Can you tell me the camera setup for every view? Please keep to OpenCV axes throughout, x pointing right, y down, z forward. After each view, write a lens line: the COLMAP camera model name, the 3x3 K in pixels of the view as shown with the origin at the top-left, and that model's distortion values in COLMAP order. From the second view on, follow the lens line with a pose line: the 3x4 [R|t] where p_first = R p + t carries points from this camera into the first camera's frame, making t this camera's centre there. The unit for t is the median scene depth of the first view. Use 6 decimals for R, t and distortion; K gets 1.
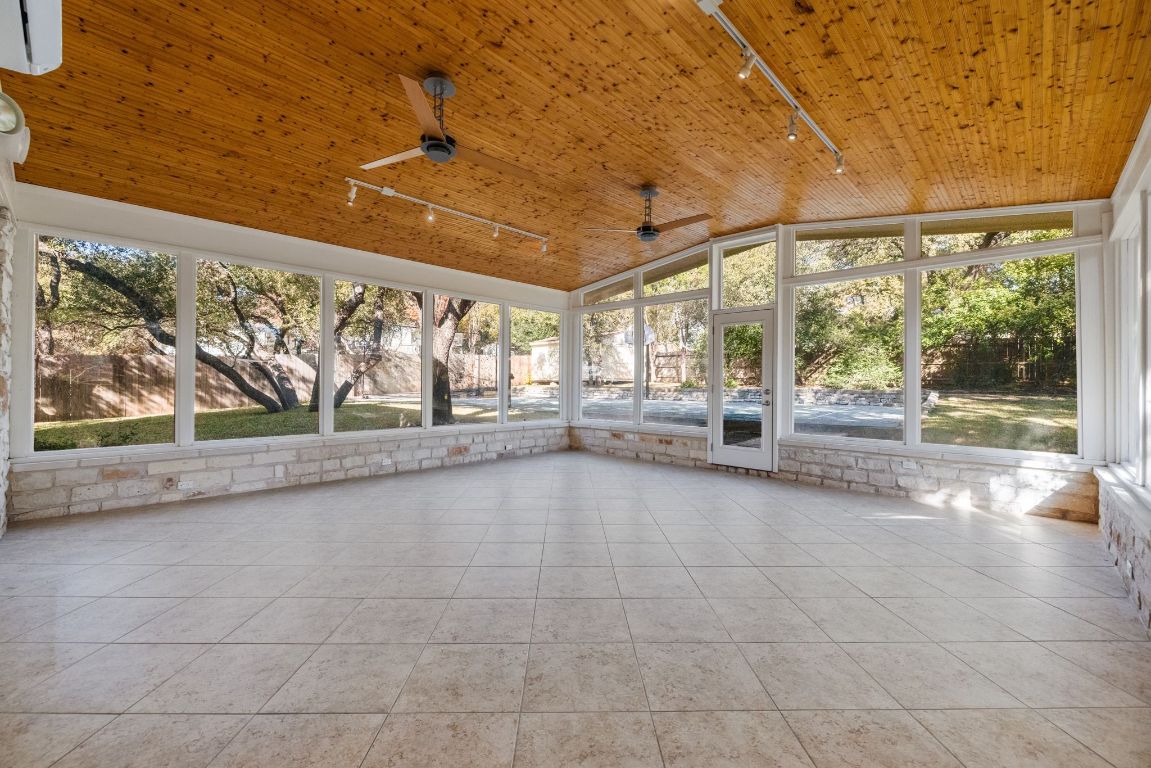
lens RADIAL K [[505.5, 0, 567.0], [0, 505.5, 383.4], [0, 0, 1]] dist [-0.000316, 0.000637]
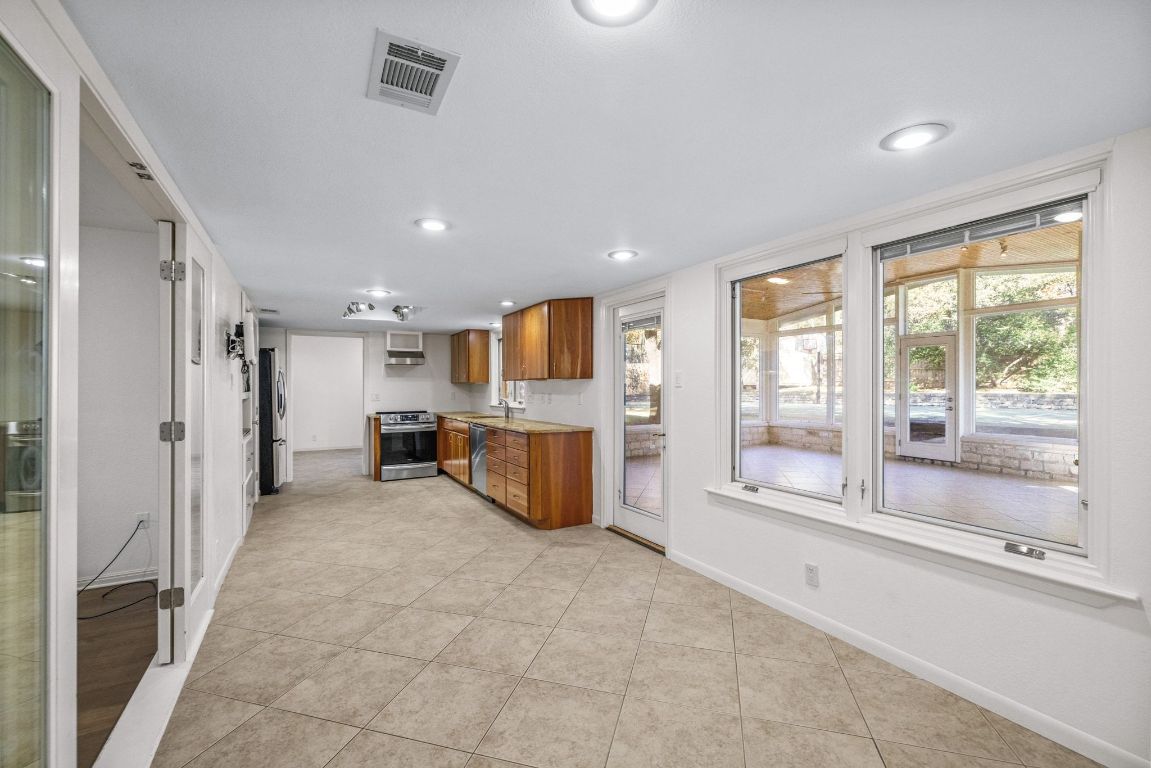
lens RADIAL K [[468.3, 0, 581.4], [0, 468.3, 386.9], [0, 0, 1]] dist [0.000015, 0.000109]
pose [[0.956671, -0.009852, -0.291004, -0.143368], [0.009407, 0.999951, -0.002929, -0.020130], [0.291019, 0.000064, 0.956717, -0.383345]]
